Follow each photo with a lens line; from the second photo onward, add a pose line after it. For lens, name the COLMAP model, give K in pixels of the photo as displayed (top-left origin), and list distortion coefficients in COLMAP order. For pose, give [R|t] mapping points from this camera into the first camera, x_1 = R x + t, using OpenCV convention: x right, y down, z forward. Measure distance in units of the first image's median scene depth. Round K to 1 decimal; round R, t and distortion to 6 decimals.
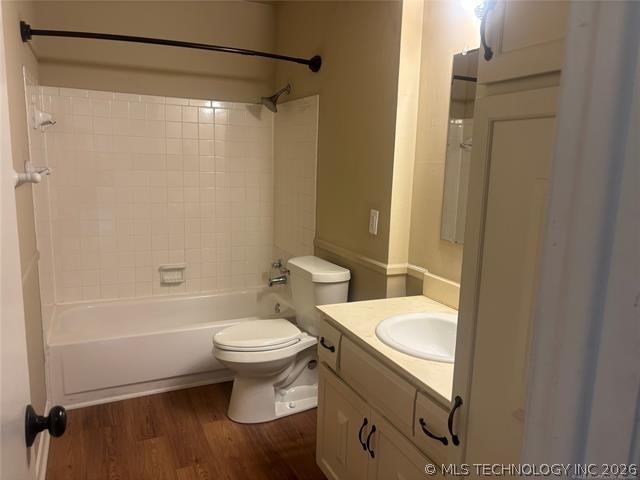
lens RADIAL K [[484.6, 0, 321.8], [0, 484.6, 243.7], [0, 0, 1]] dist [0.051998, -0.047333]
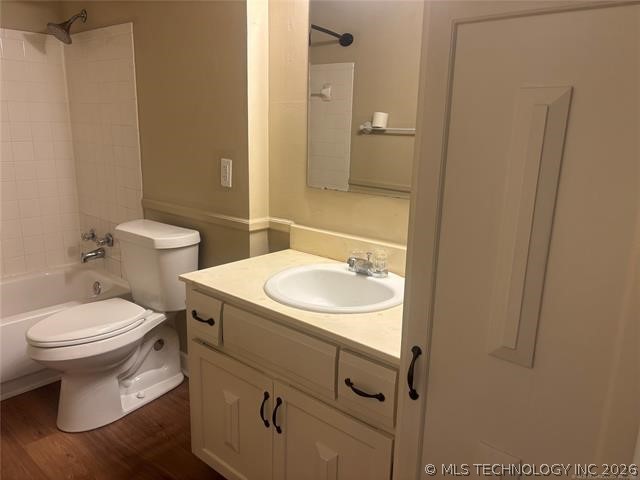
lens RADIAL K [[484.6, 0, 319.6], [0, 484.6, 238.4], [0, 0, 1]] dist [0.051998, -0.047333]
pose [[0.912519, -0.100527, 0.396490, -0.097991], [0.073916, 0.993898, 0.081878, 0.013376], [-0.402301, -0.045408, 0.914381, 0.120012]]
